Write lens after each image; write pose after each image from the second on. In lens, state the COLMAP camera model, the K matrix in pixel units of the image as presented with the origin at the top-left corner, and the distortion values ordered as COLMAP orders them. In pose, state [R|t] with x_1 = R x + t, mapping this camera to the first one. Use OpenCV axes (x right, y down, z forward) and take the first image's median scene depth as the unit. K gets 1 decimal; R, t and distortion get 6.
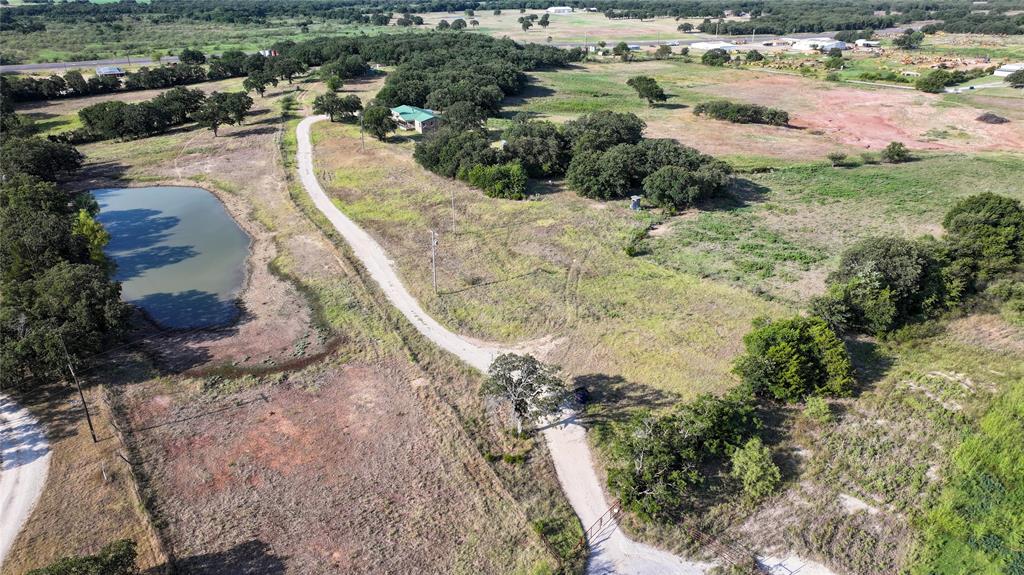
lens RADIAL K [[720.2, 0, 512.0], [0, 720.2, 287.5], [0, 0, 1]] dist [0.001997, 0.005745]
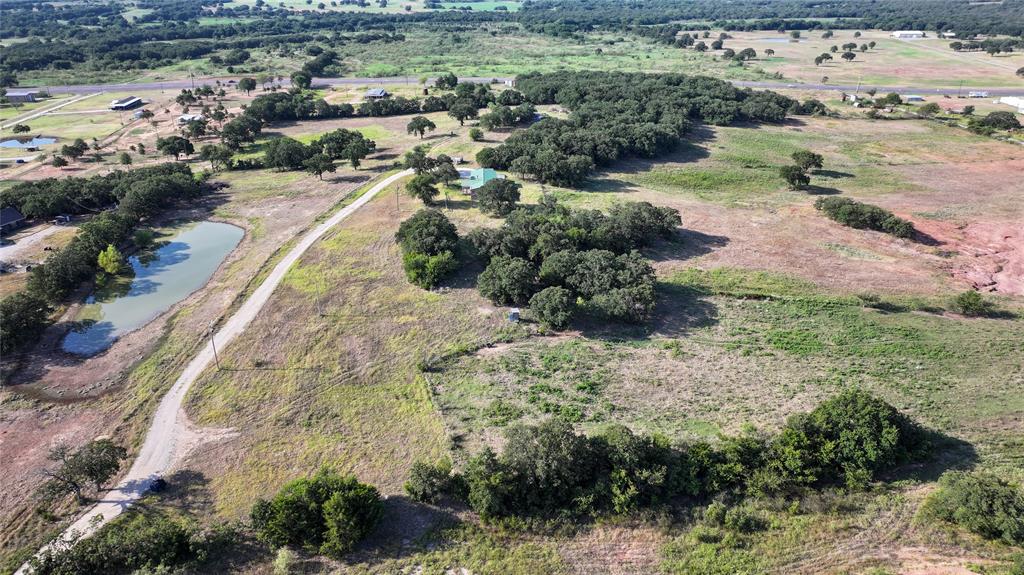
lens RADIAL K [[720.2, 0, 512.0], [0, 720.2, 287.5], [0, 0, 1]] dist [0.001997, 0.005745]
pose [[0.880282, 0.193098, -0.433378, 0.604511], [-0.193291, 0.980150, 0.044104, -0.199046], [0.433292, 0.044944, 0.900132, 0.057584]]
